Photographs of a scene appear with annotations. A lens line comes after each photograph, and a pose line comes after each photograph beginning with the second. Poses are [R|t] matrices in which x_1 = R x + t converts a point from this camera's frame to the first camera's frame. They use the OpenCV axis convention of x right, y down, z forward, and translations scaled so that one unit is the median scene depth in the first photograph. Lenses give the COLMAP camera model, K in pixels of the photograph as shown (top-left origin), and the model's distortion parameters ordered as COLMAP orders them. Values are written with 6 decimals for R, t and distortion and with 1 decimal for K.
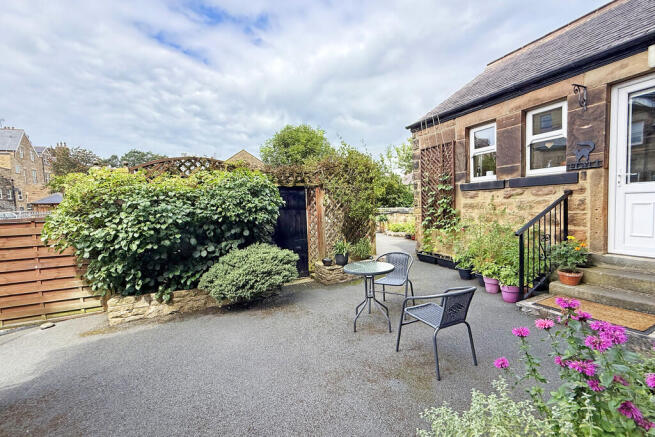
lens RADIAL K [[259.1, 0, 327.5], [0, 259.1, 218.5], [0, 0, 1]] dist [0.002984, 0.000187]
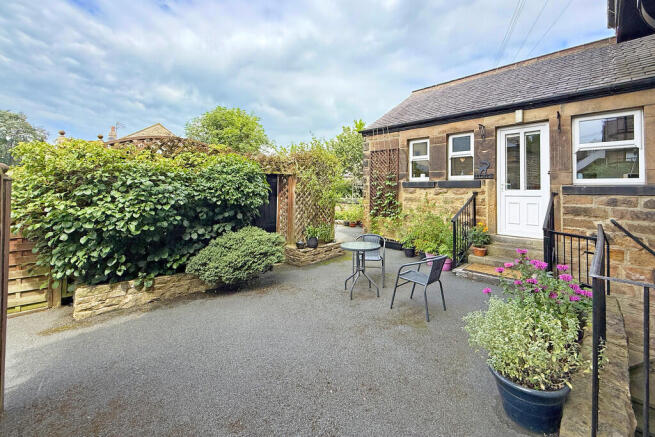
lens RADIAL K [[261.9, 0, 326.8], [0, 261.9, 185.0], [0, 0, 1]] dist [0.001991, 0.000222]
pose [[0.943218, 0.060971, 0.326532, -0.343204], [-0.033600, 0.995481, -0.088823, 0.012858], [-0.330472, 0.072808, 0.941003, -0.122856]]
